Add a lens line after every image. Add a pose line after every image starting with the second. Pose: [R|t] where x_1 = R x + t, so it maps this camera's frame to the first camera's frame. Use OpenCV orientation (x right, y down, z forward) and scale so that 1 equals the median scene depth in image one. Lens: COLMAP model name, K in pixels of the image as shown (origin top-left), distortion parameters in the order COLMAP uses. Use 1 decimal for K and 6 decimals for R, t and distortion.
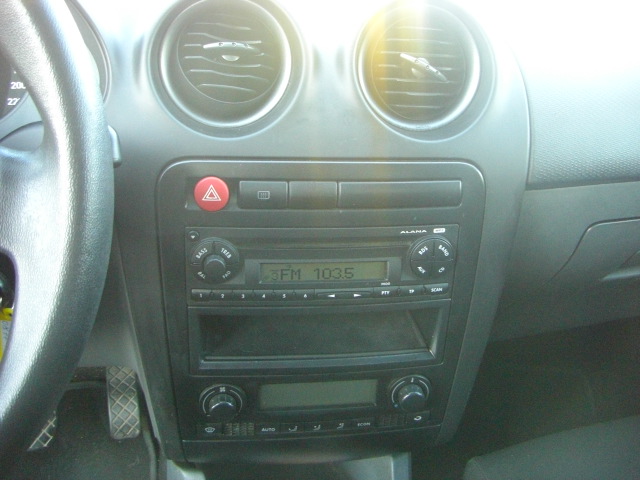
lens RADIAL K [[719.0, 0, 341.5], [0, 719.0, 172.2], [0, 0, 1]] dist [-0.169528, 0.105607]
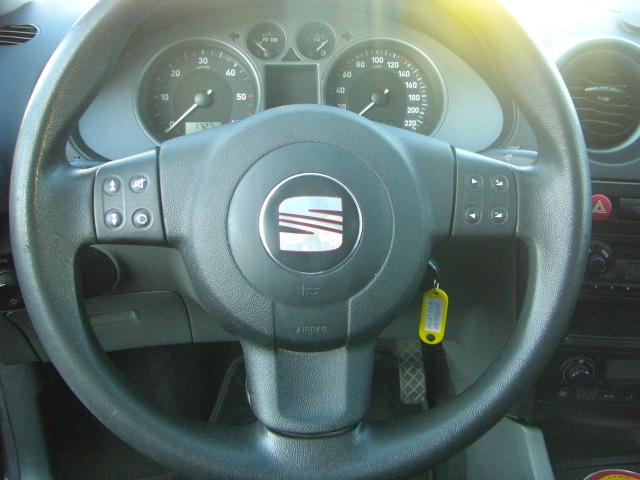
lens RADIAL K [[719.0, 0, 341.5], [0, 719.0, 172.2], [0, 0, 1]] dist [-0.169528, 0.105607]
pose [[0.974487, 0.039524, -0.220937, -0.313378], [-0.036515, 0.999177, 0.017687, -0.033735], [0.221454, -0.009168, 0.975128, -0.296191]]
